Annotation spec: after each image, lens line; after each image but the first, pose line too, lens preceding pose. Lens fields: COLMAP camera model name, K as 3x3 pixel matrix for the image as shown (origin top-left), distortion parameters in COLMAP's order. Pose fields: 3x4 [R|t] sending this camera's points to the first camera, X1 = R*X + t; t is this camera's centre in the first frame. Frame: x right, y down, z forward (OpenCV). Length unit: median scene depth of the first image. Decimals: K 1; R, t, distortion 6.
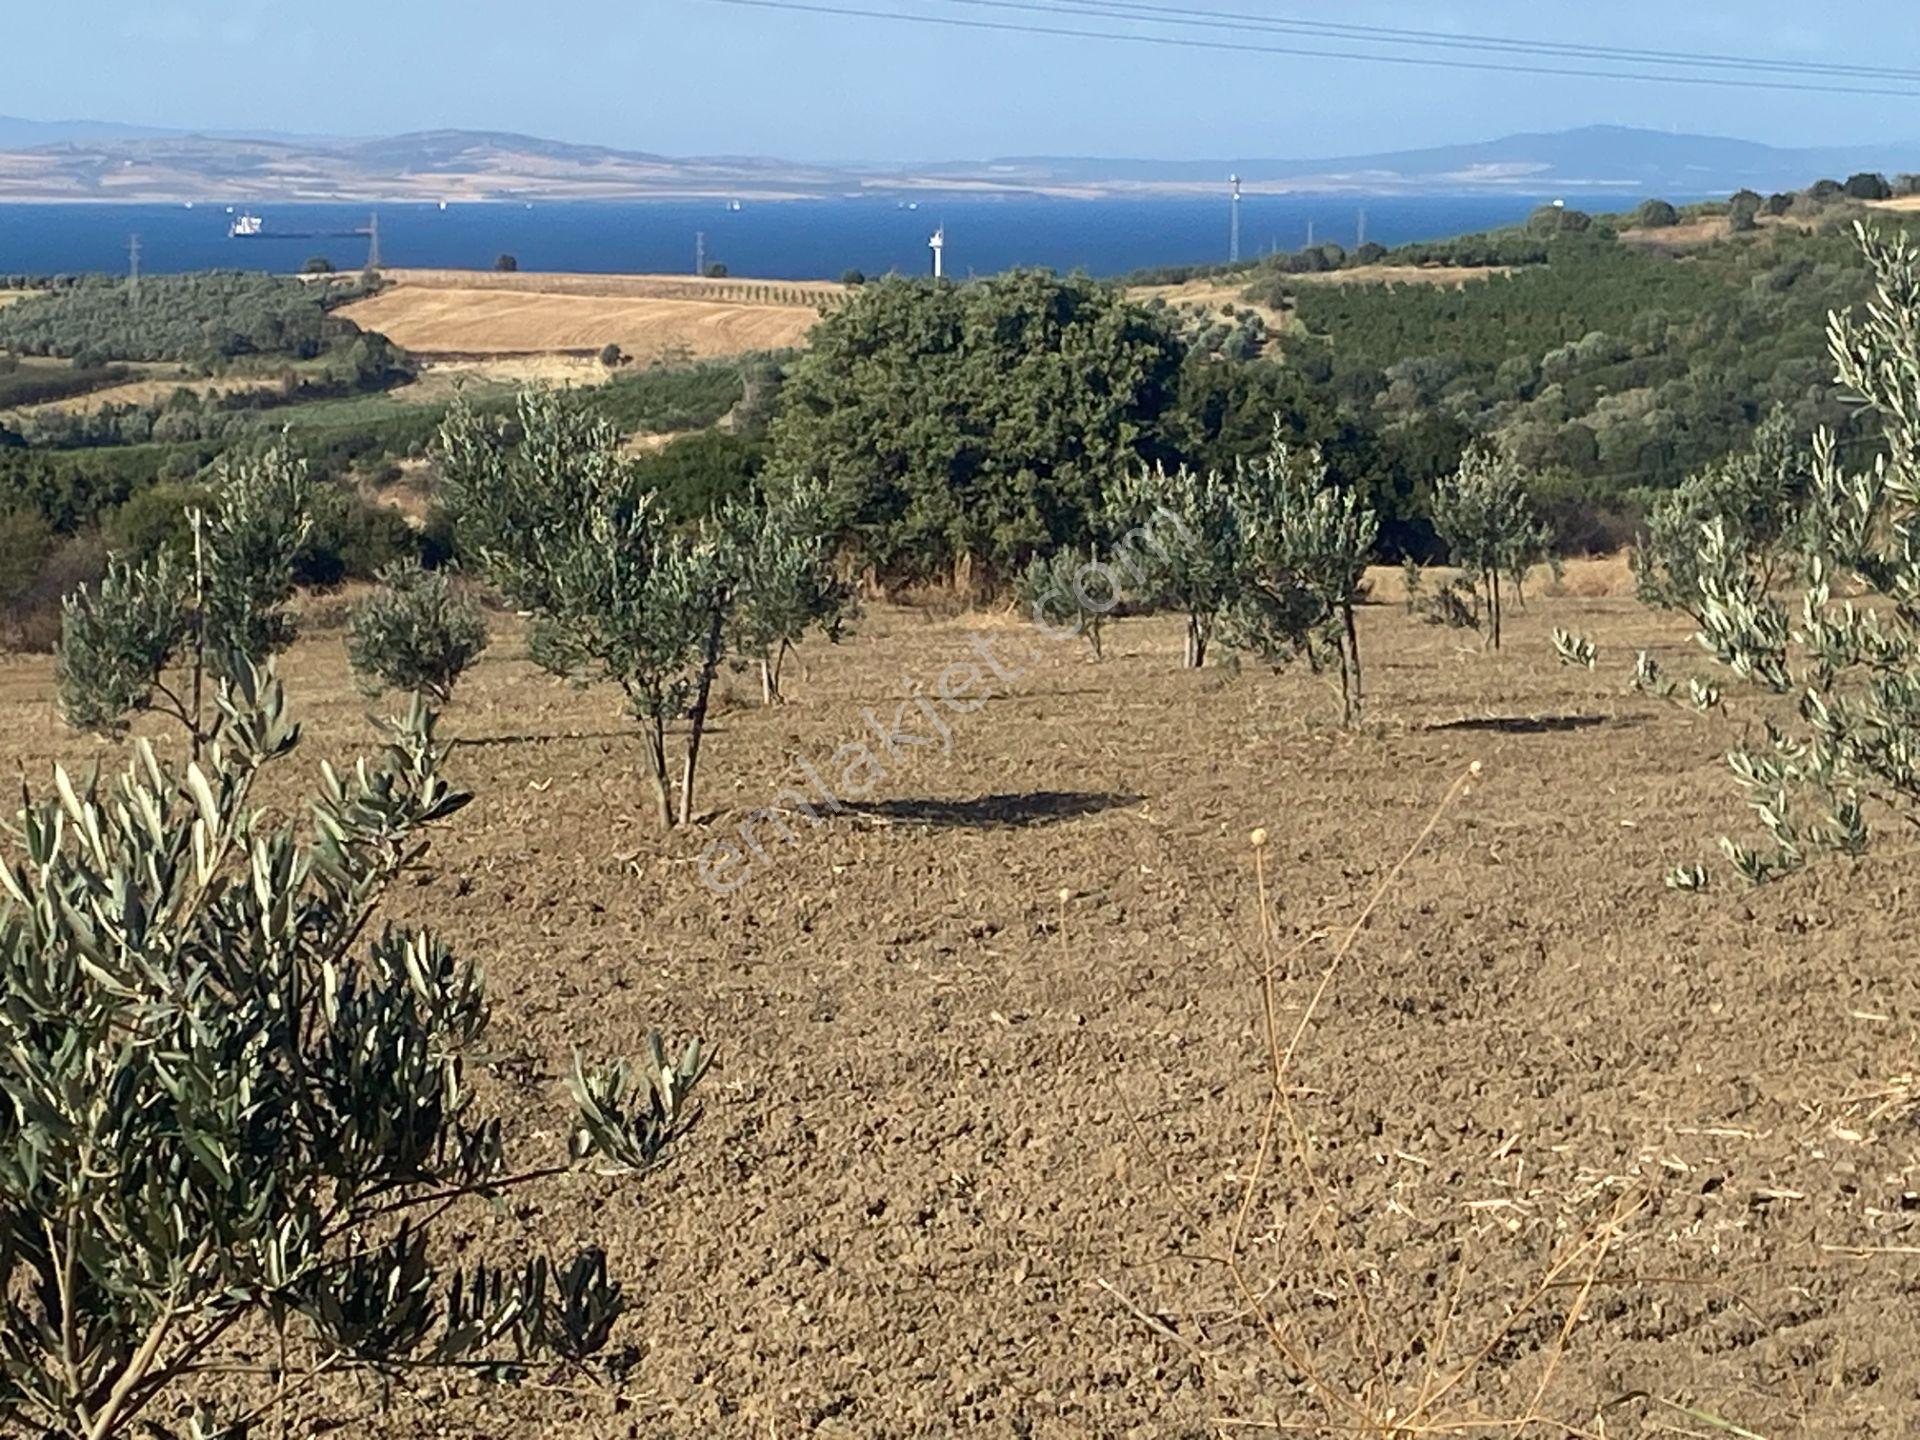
lens RADIAL K [[4976.6, 0, 901.7], [0, 4976.6, 738.9], [0, 0, 1]] dist [0.177941, 0.000000]
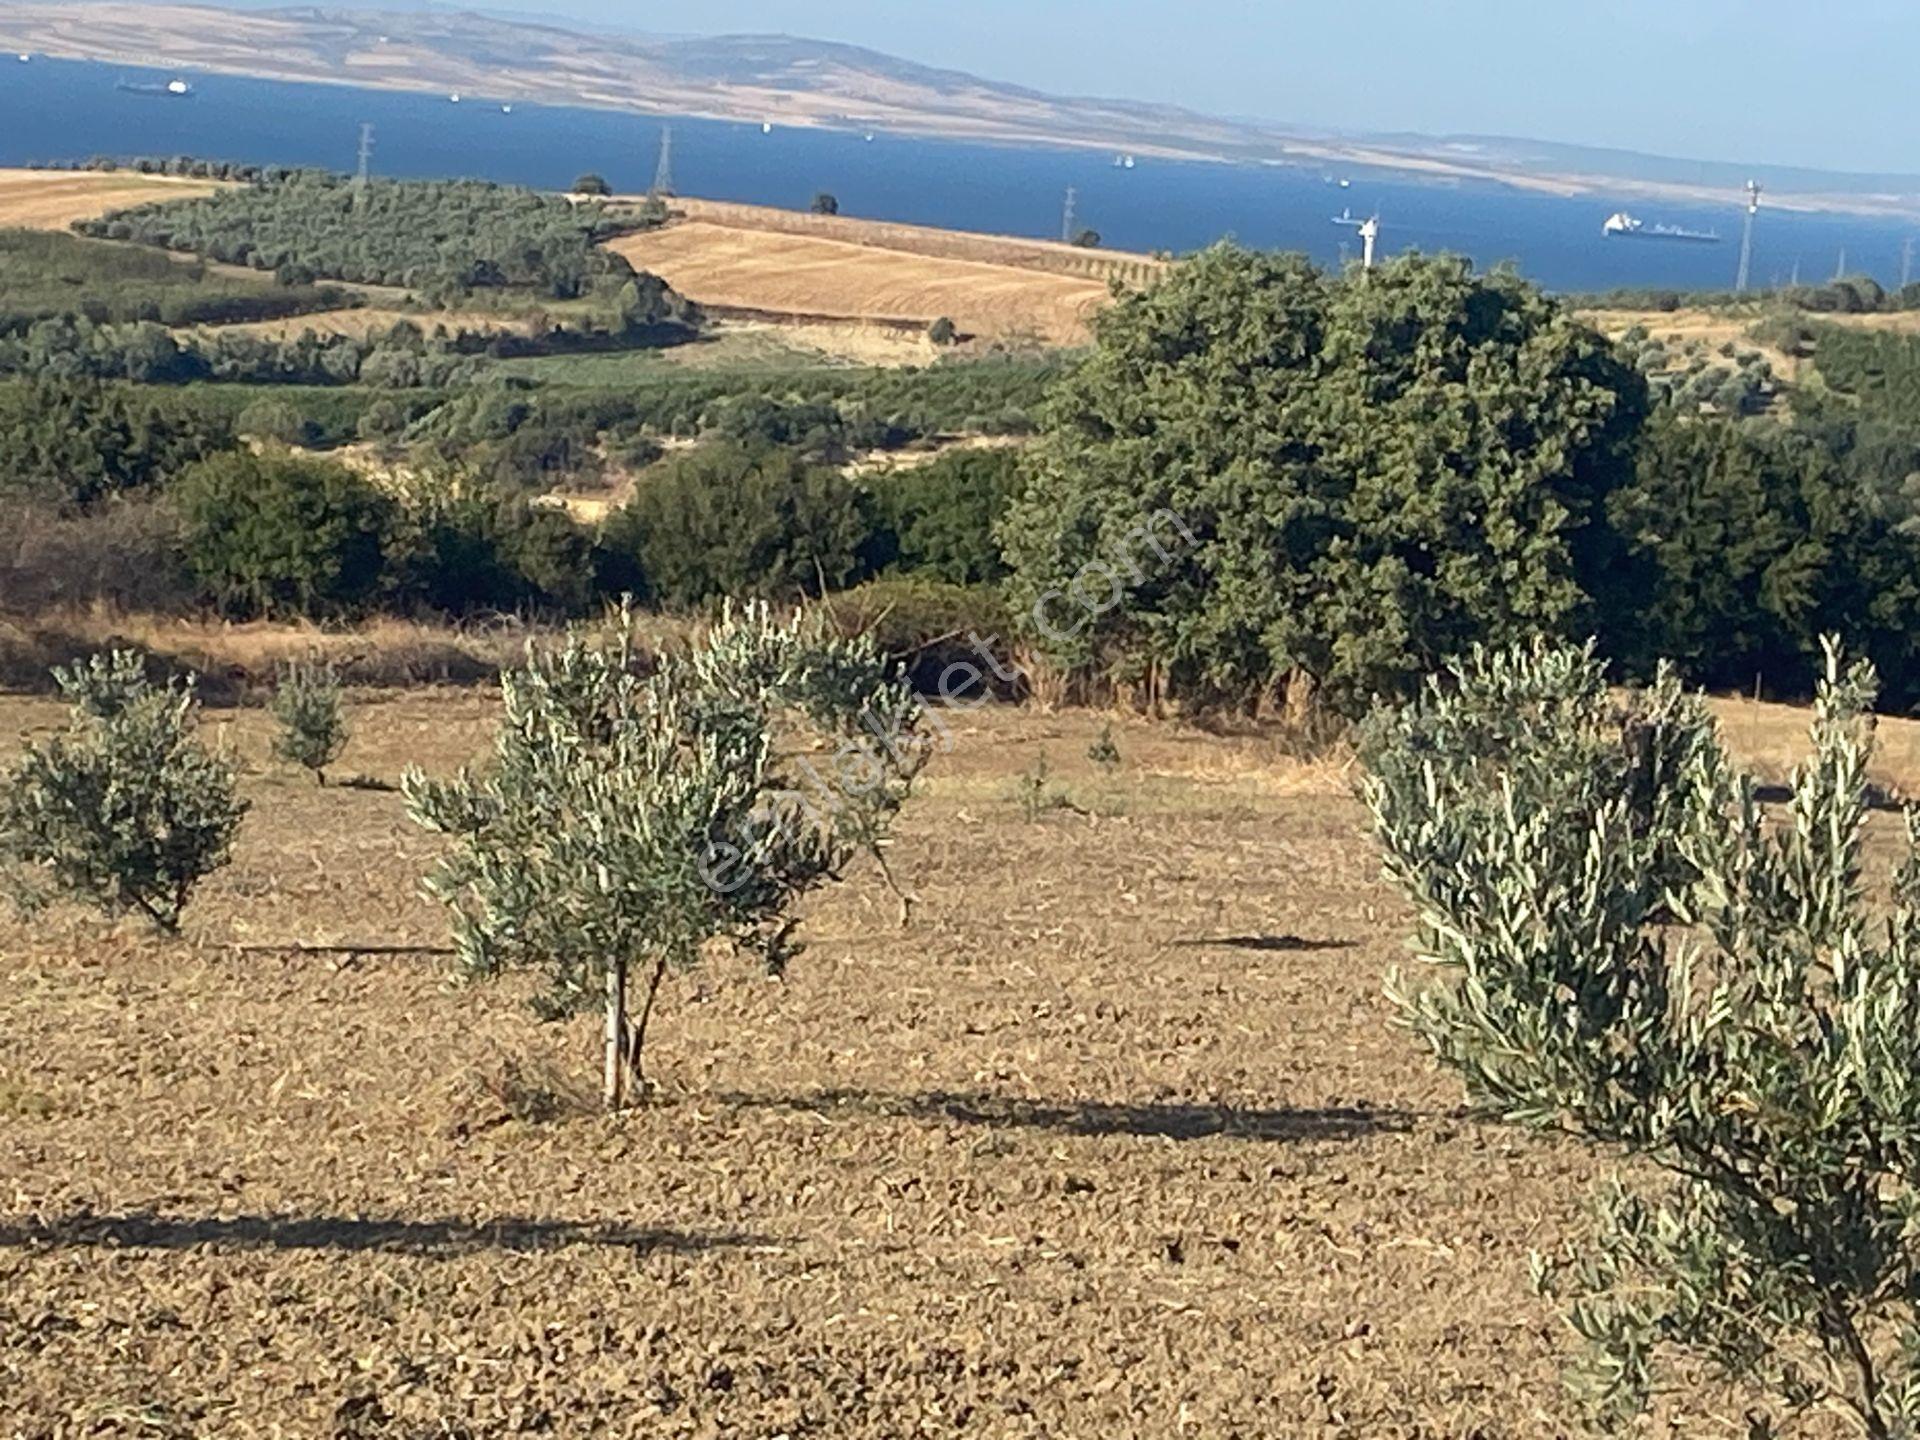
lens RADIAL K [[6151.4, 0, 970.1], [0, 6151.4, 608.6], [0, 0, 1]] dist [0.178875, 0.000000]
pose [[0.993634, 0.099783, -0.052291, 0.035251], [-0.101545, 0.994310, -0.032195, -0.042952], [0.048781, 0.037300, 0.998113, 0.522864]]
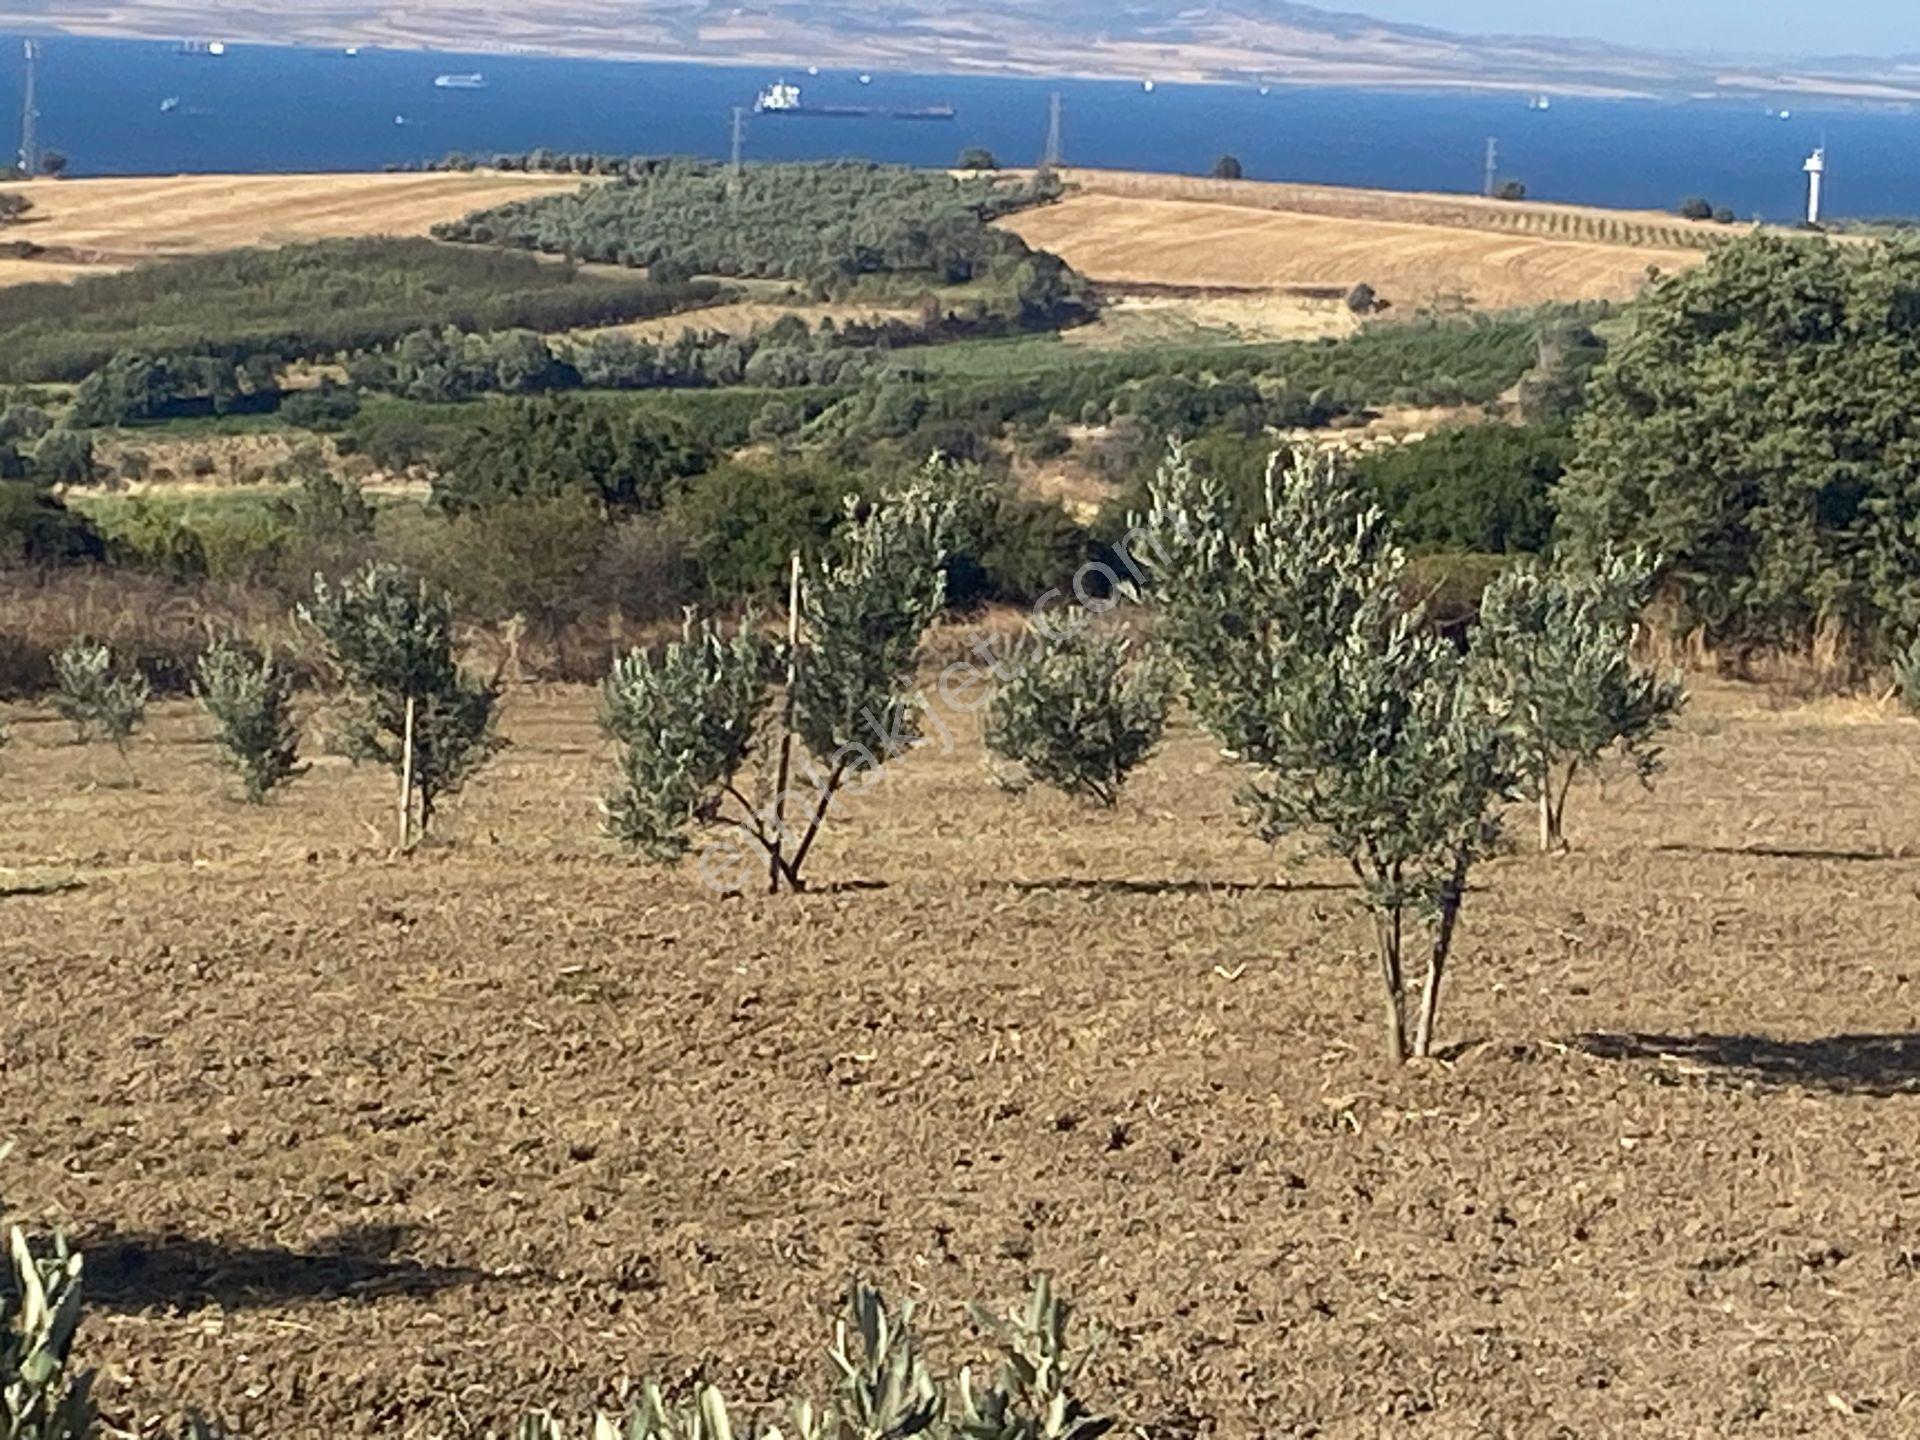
lens RADIAL K [[6742.6, 0, 1012.4], [0, 6742.6, 663.8], [0, 0, 1]] dist [0.151218, 0.000000]
pose [[0.992715, 0.056356, -0.106494, -0.000527], [-0.058717, 0.998091, -0.019161, -0.012595], [0.105211, 0.025274, 0.994129, 0.001856]]
